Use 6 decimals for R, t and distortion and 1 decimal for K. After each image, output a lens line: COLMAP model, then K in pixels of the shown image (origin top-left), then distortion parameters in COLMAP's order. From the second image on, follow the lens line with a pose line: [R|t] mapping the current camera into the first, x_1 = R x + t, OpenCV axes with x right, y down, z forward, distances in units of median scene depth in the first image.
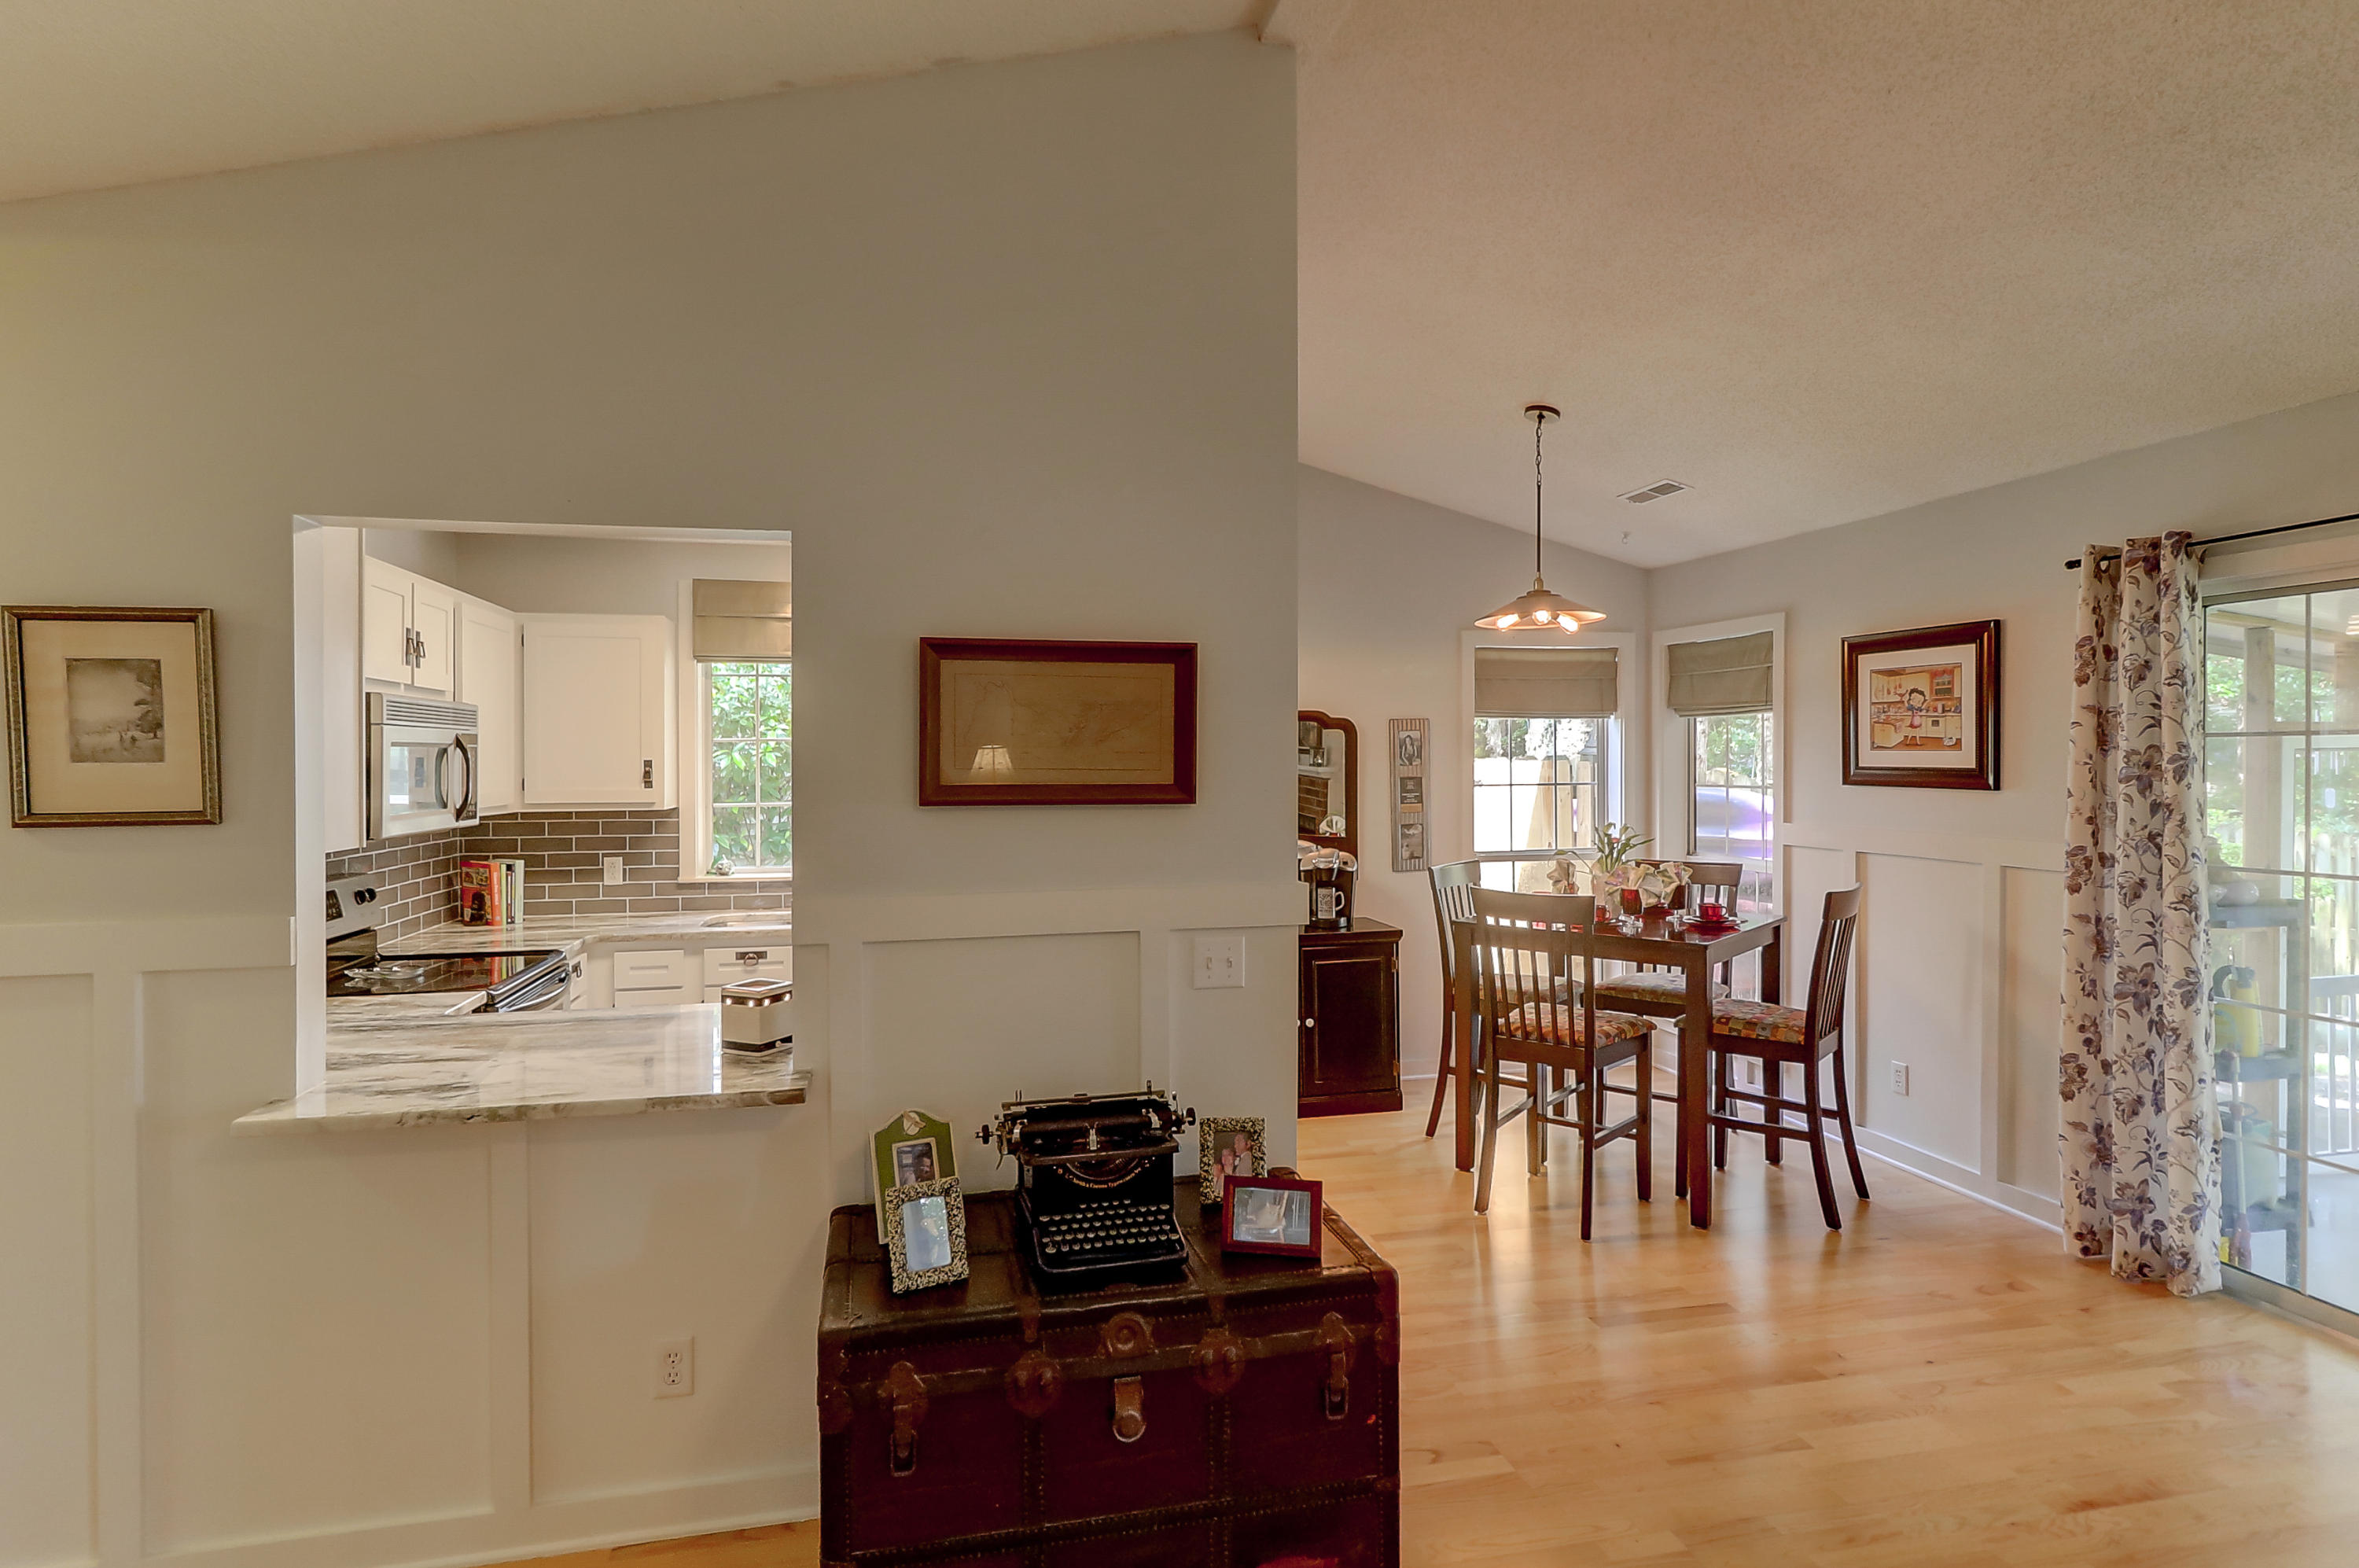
lens RADIAL K [[1211.5, 0, 1168.1], [0, 1211.5, 767.9], [0, 0, 1]] dist [-0.000316, -0.001285]
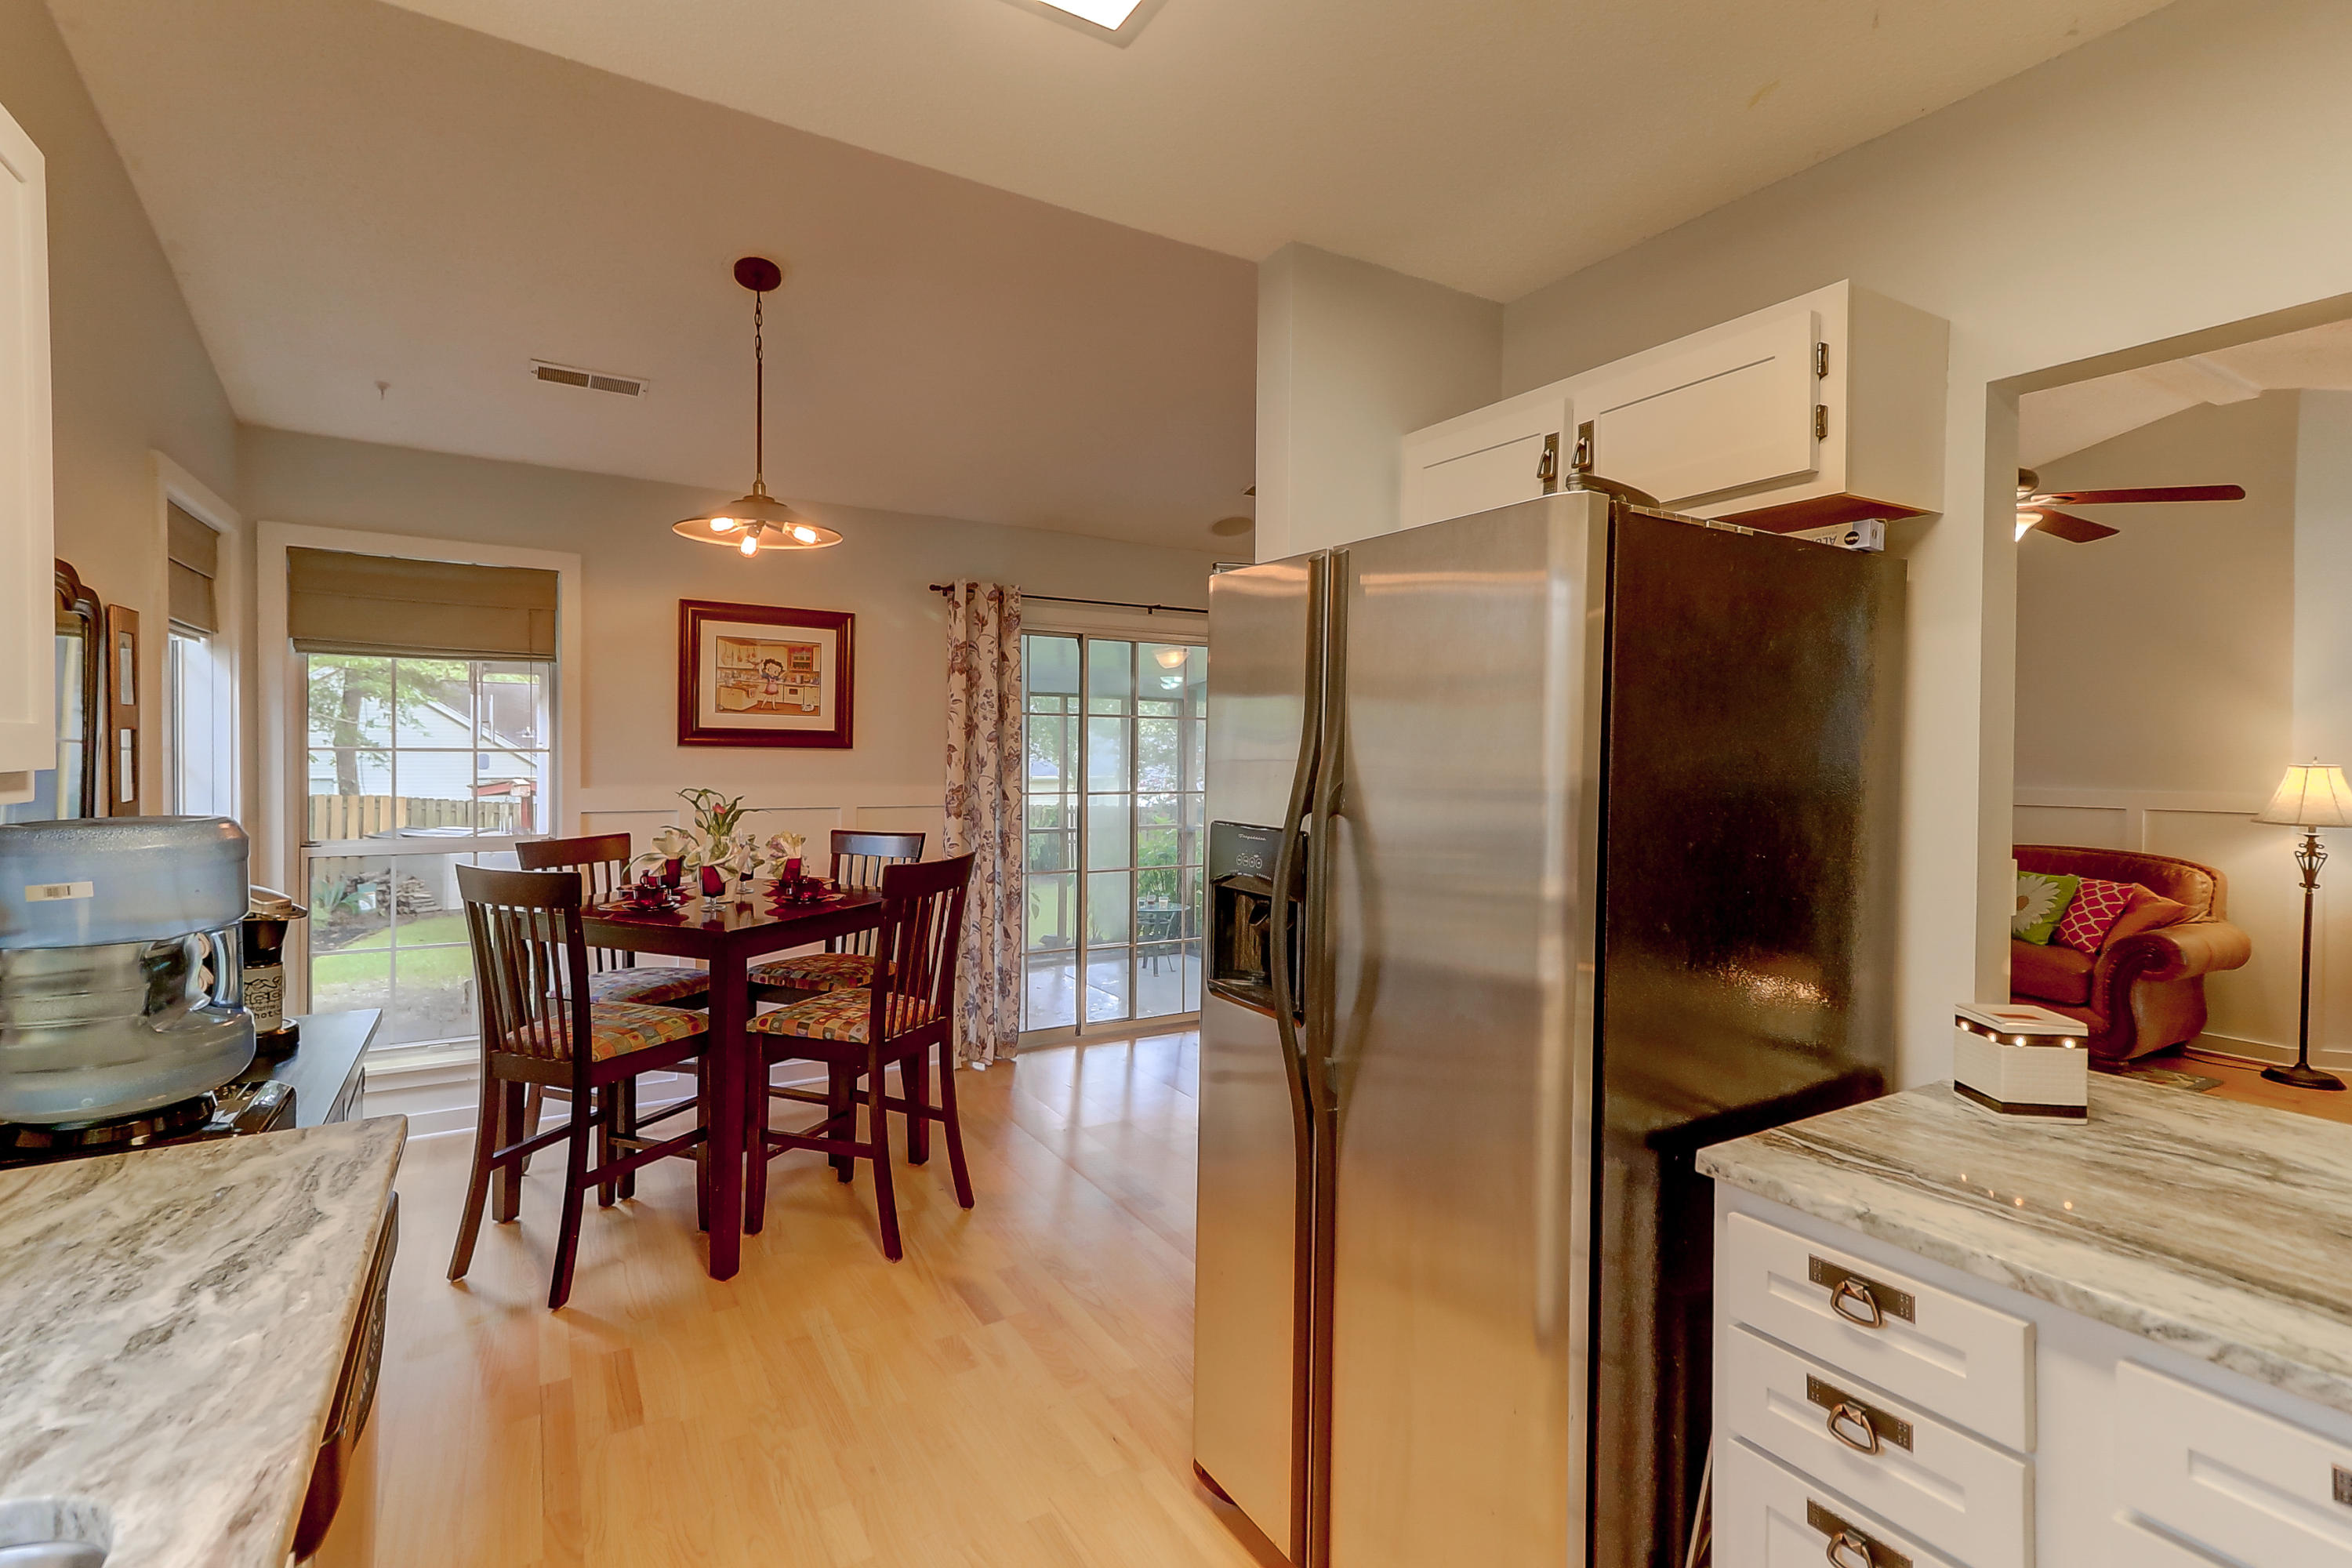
lens RADIAL K [[1070.2, 0, 1167.6], [0, 1070.2, 771.5], [0, 0, 1]] dist [0.029409, -0.009078]
pose [[-0.321188, -0.016914, 0.946864, -0.476516], [-0.001394, 0.999848, 0.017387, 0.022251], [-0.947014, 0.004265, -0.321163, 1.026550]]
